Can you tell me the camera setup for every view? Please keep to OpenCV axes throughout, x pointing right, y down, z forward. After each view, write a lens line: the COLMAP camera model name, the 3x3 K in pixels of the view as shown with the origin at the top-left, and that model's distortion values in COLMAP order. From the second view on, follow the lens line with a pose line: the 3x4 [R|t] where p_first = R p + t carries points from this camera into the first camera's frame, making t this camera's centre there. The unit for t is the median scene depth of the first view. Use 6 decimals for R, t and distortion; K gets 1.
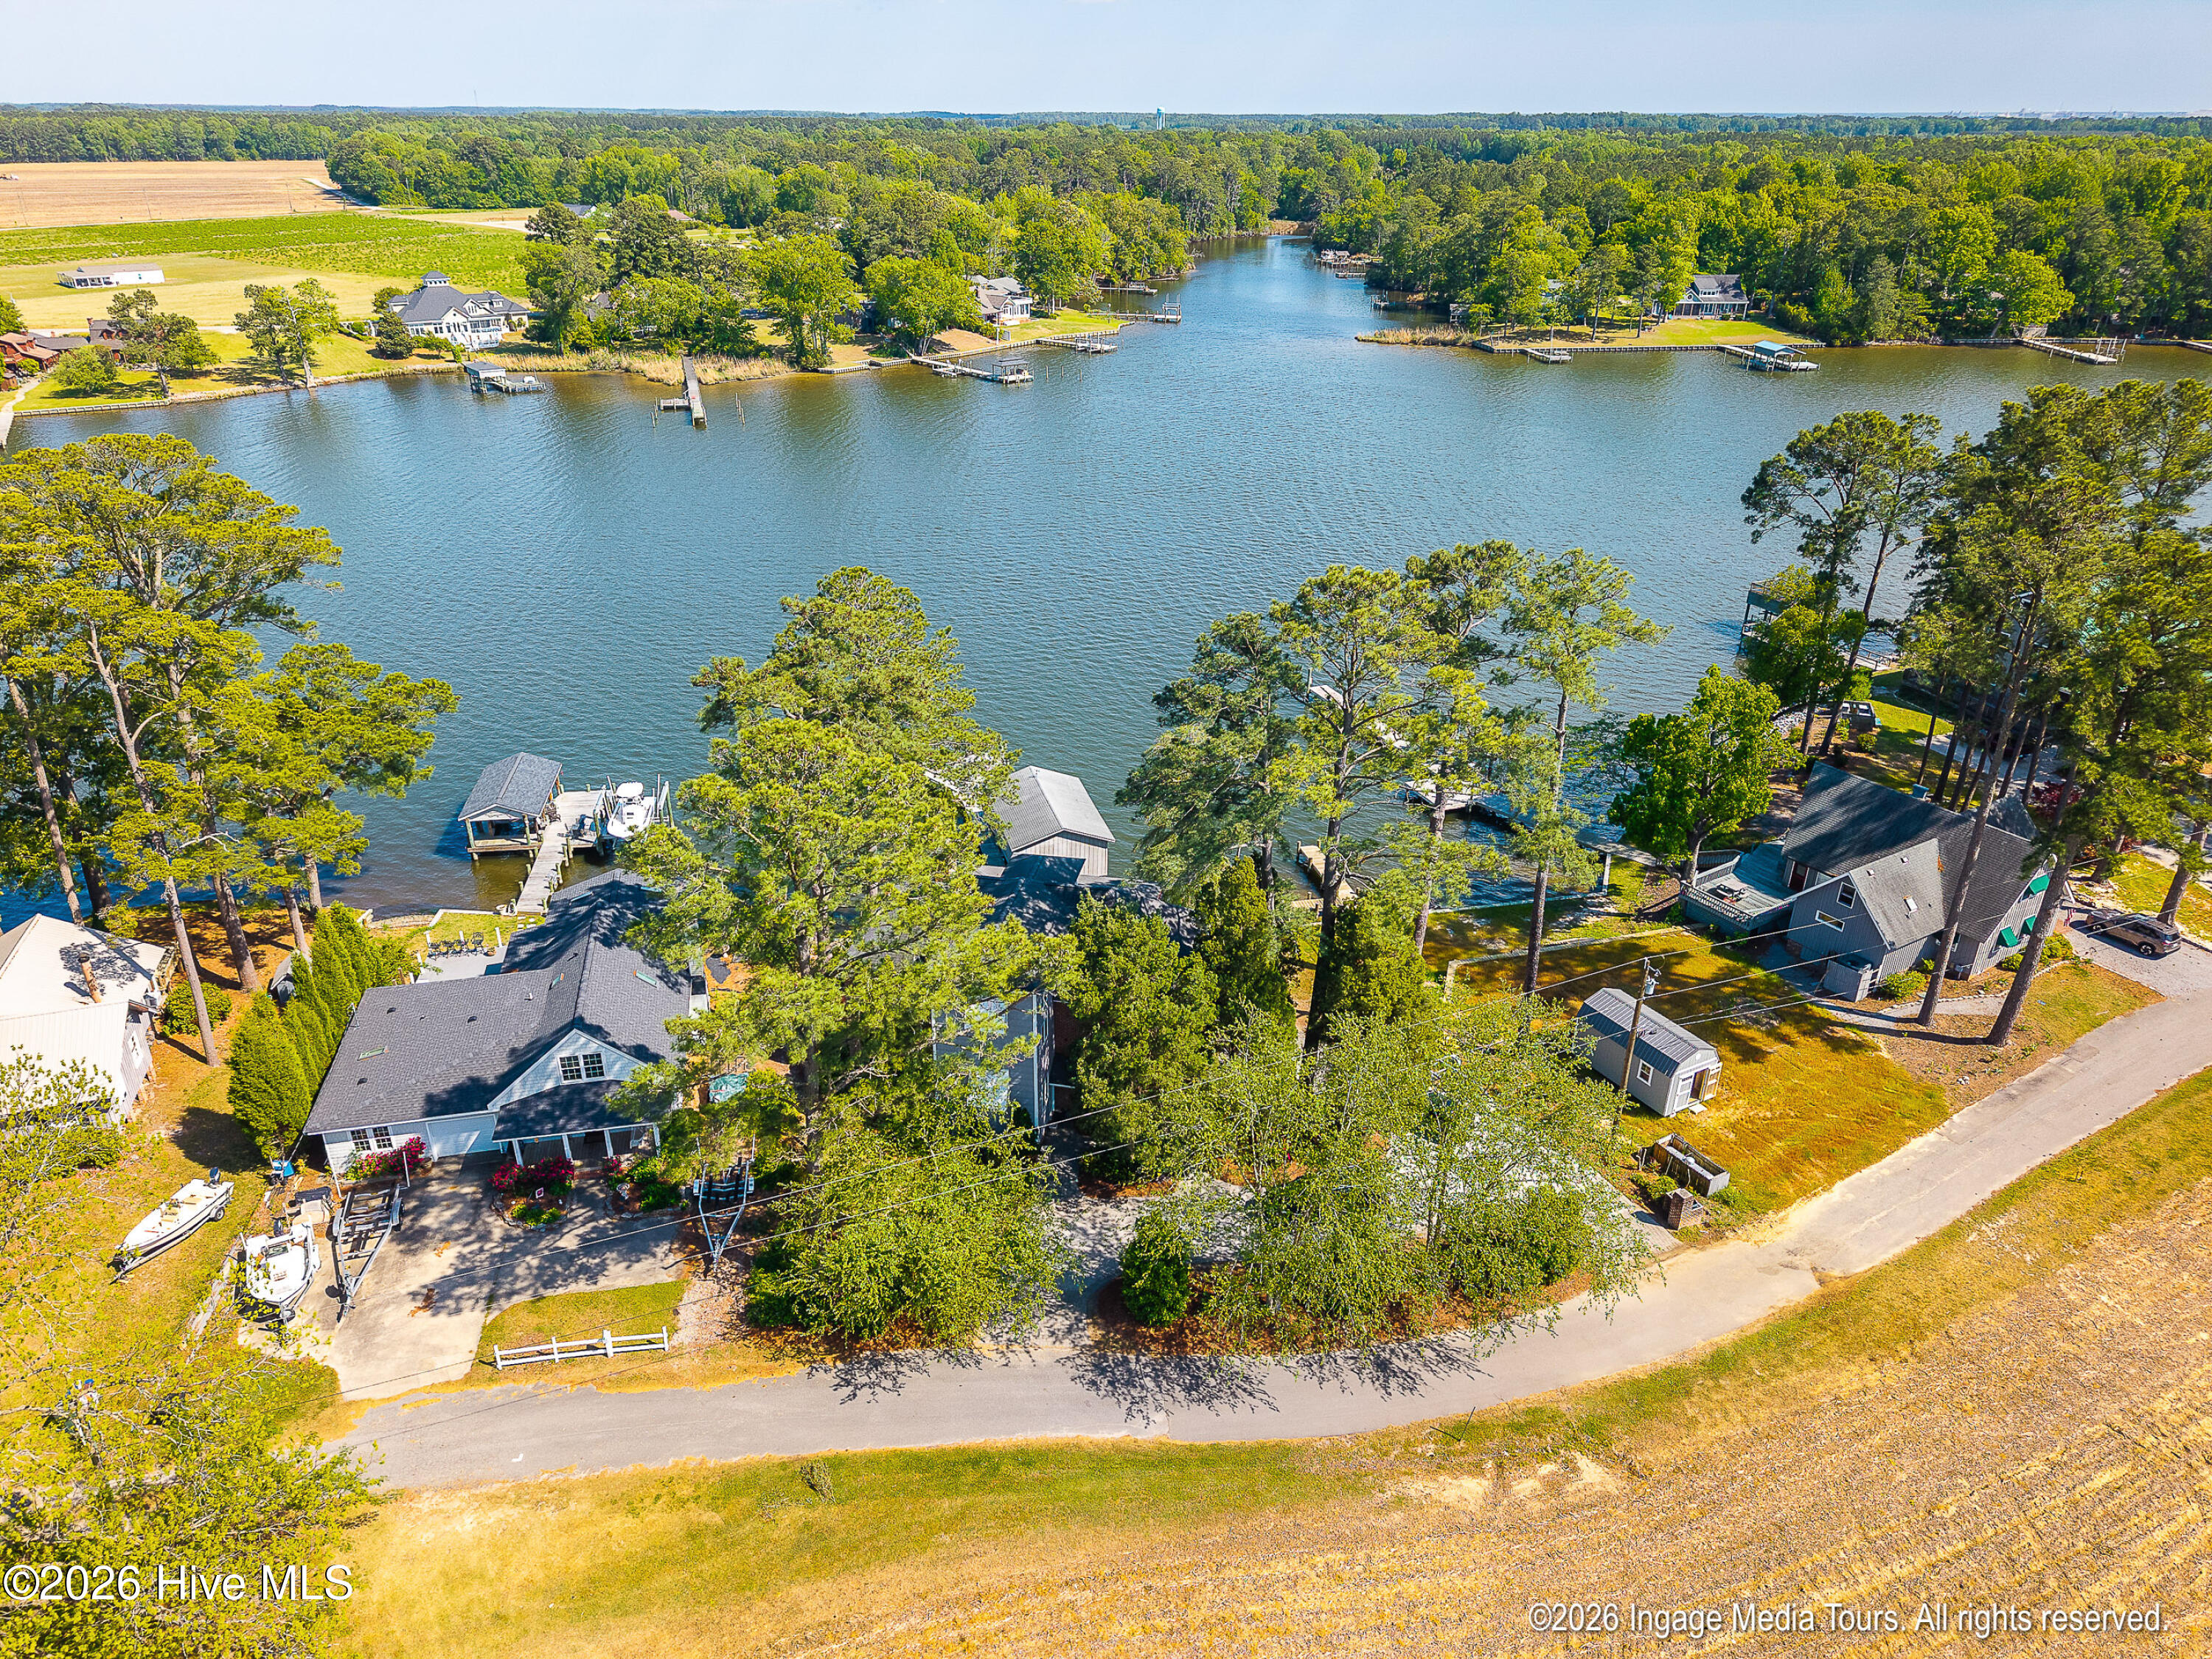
lens RADIAL K [[1520.2, 0, 1108.6], [0, 1520.2, 861.5], [0, 0, 1]] dist [0.039264, -0.025501]
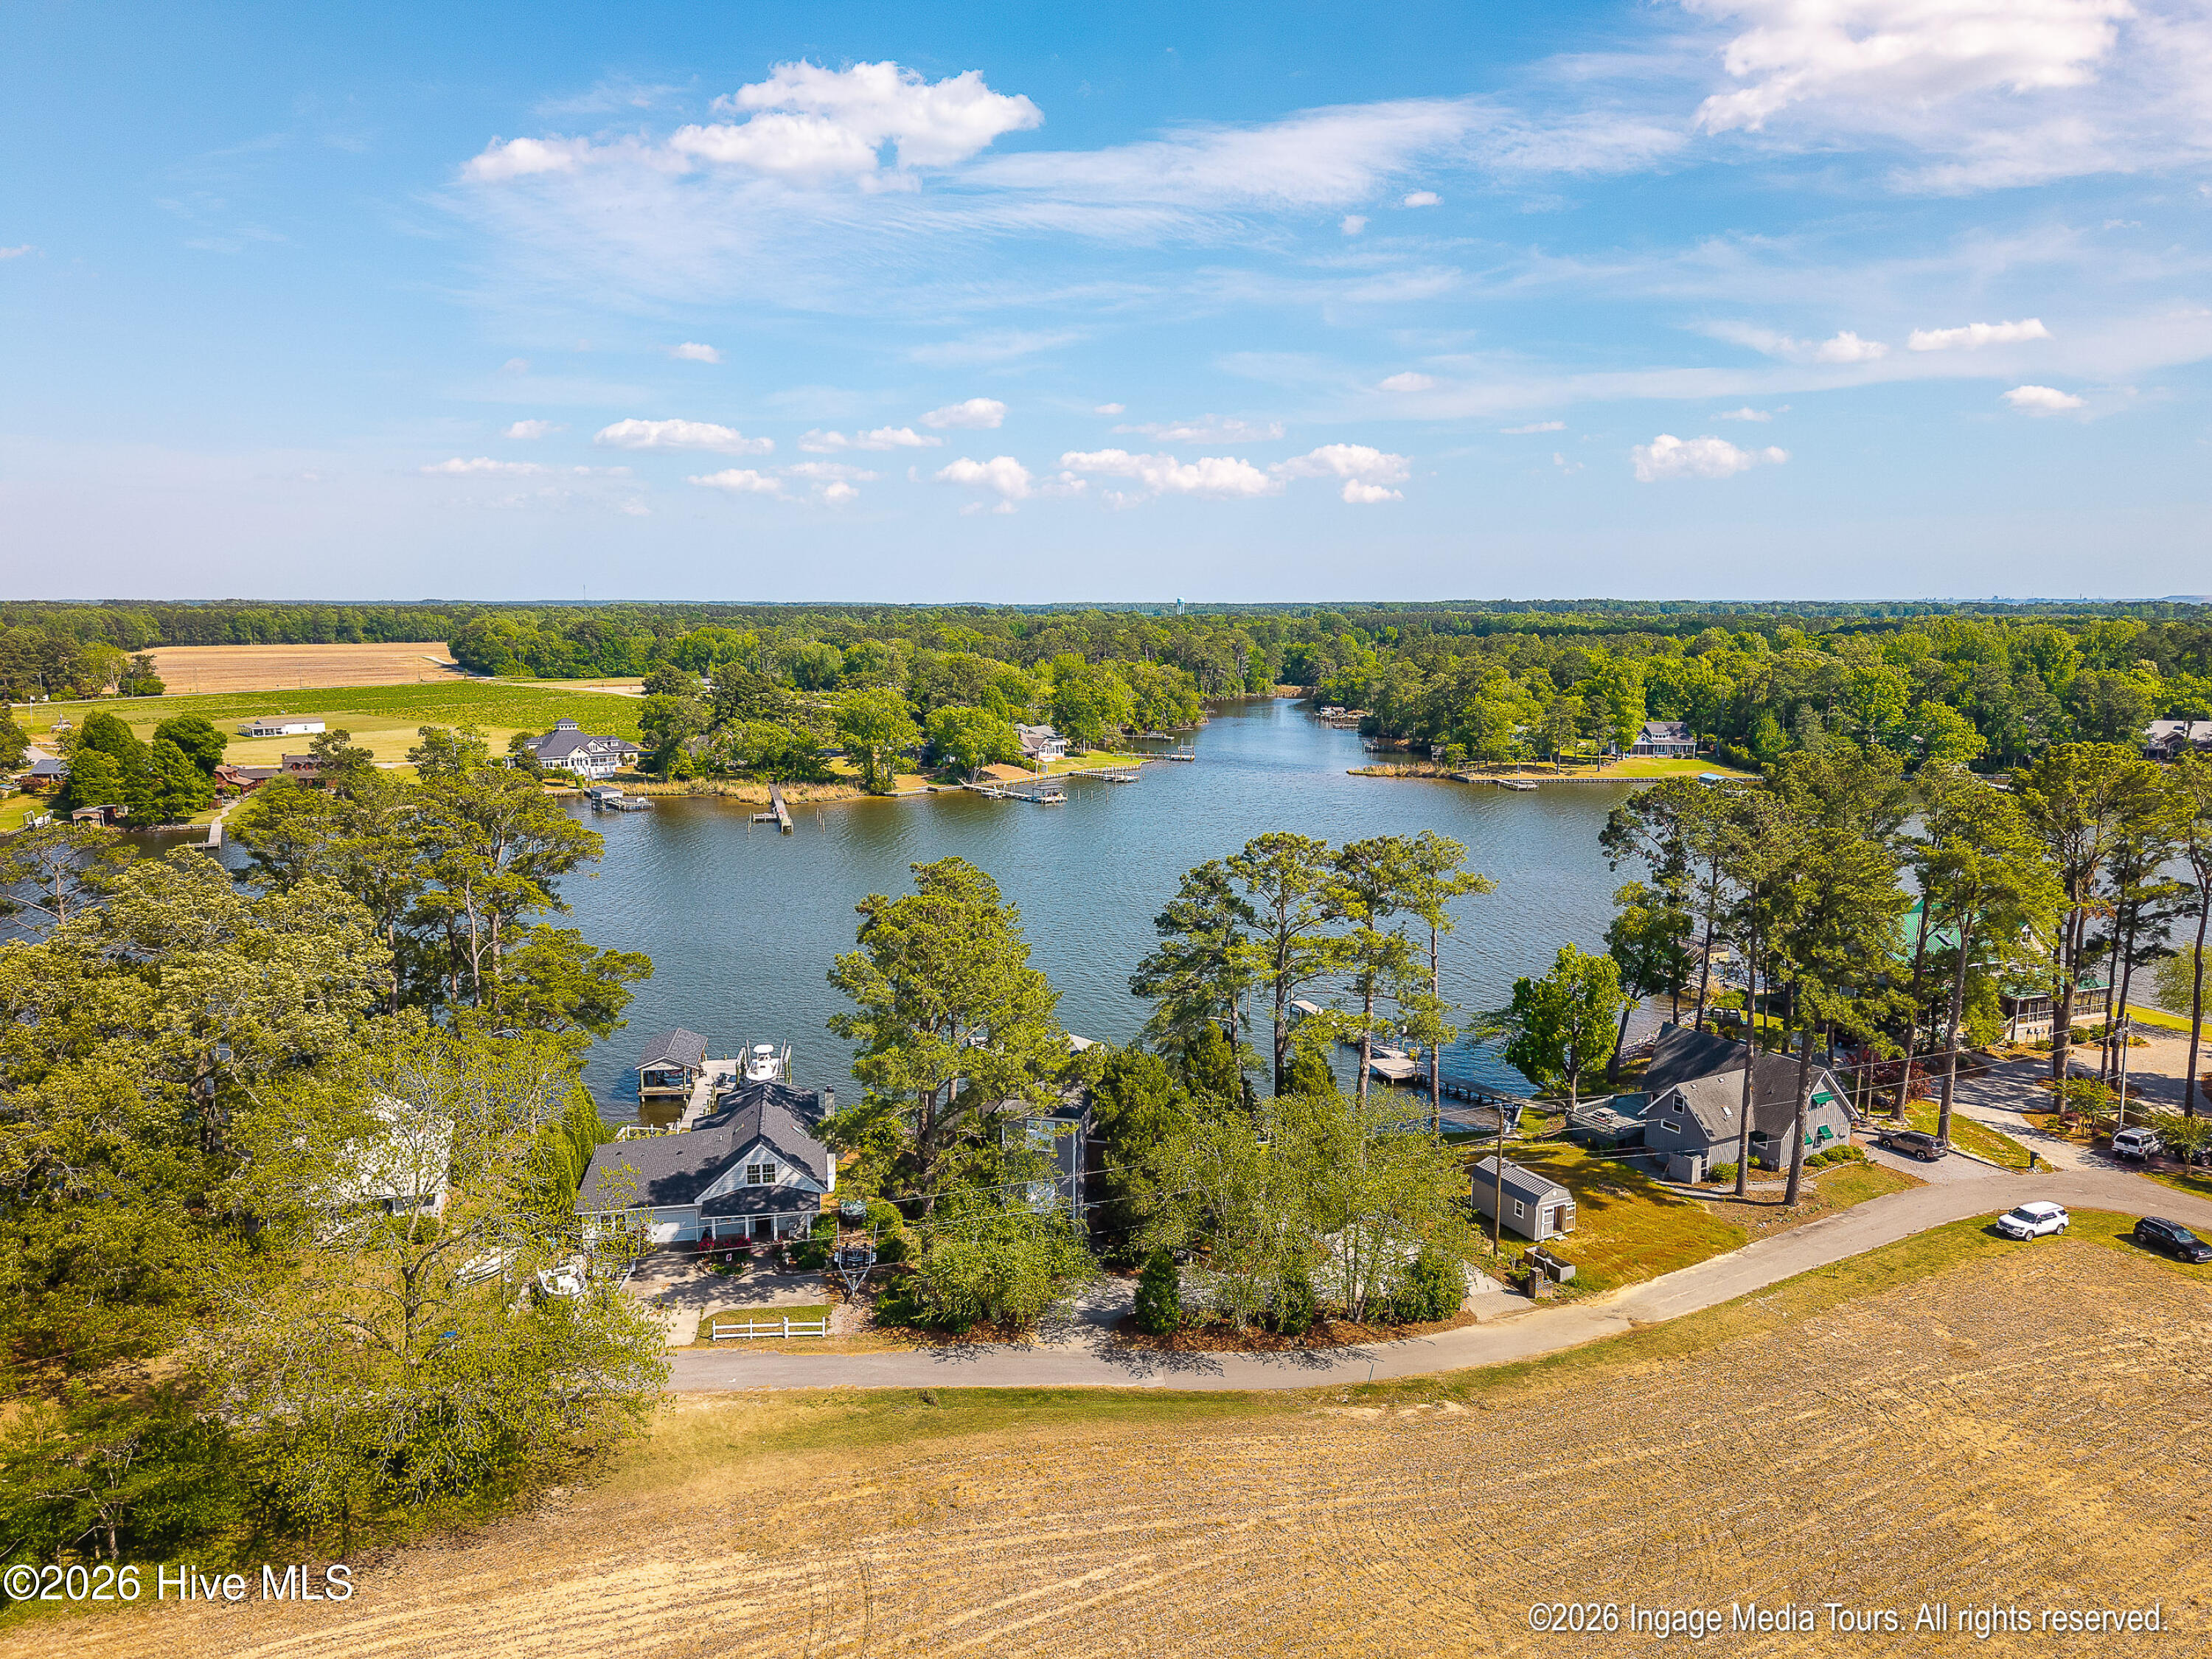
lens RADIAL K [[1520.2, 0, 1108.6], [0, 1520.2, 861.5], [0, 0, 1]] dist [0.039264, -0.025501]
pose [[0.999861, -0.003627, -0.016281, 0.001945], [-0.001097, 0.959671, -0.281125, 0.056587], [0.016644, 0.281104, 0.959533, -0.101871]]
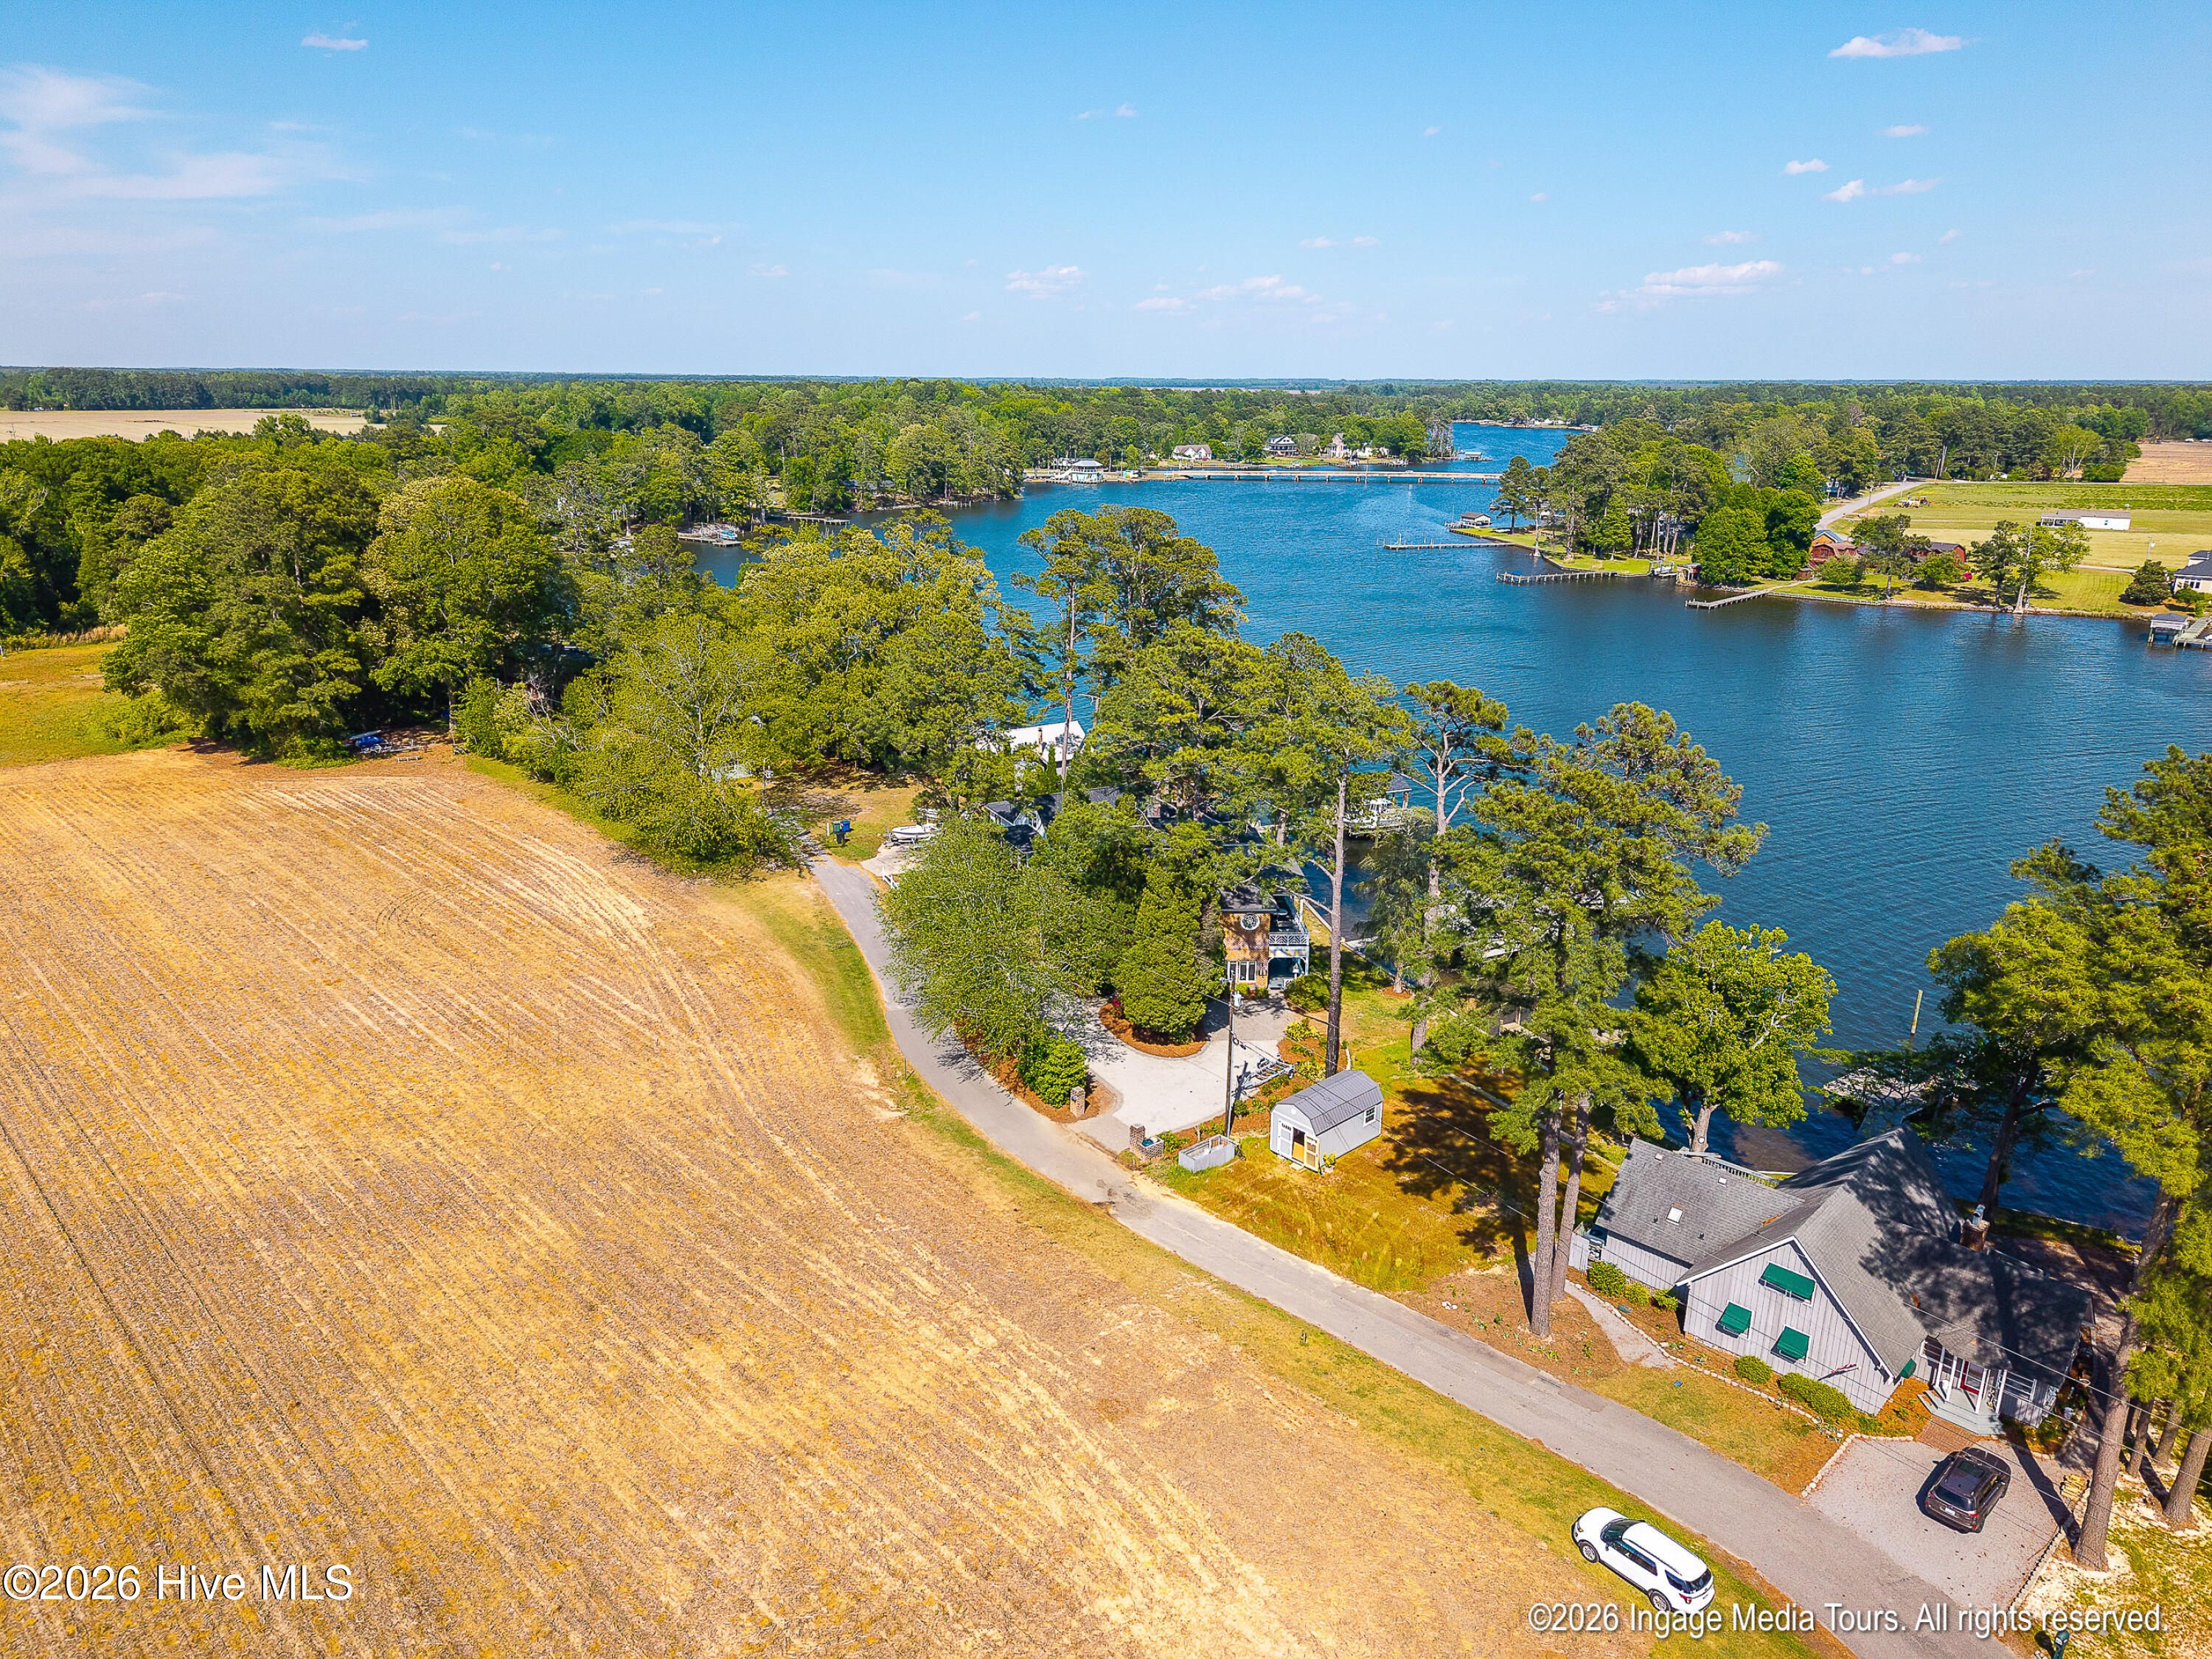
lens RADIAL K [[1482.0, 0, 1091.1], [0, 1482.0, 875.0], [0, 0, 1]] dist [0.048606, -0.033510]
pose [[0.243317, 0.305469, -0.920590, 0.327613], [-0.433566, 0.883267, 0.178490, -0.040330], [0.867650, 0.355707, 0.347355, 0.097817]]
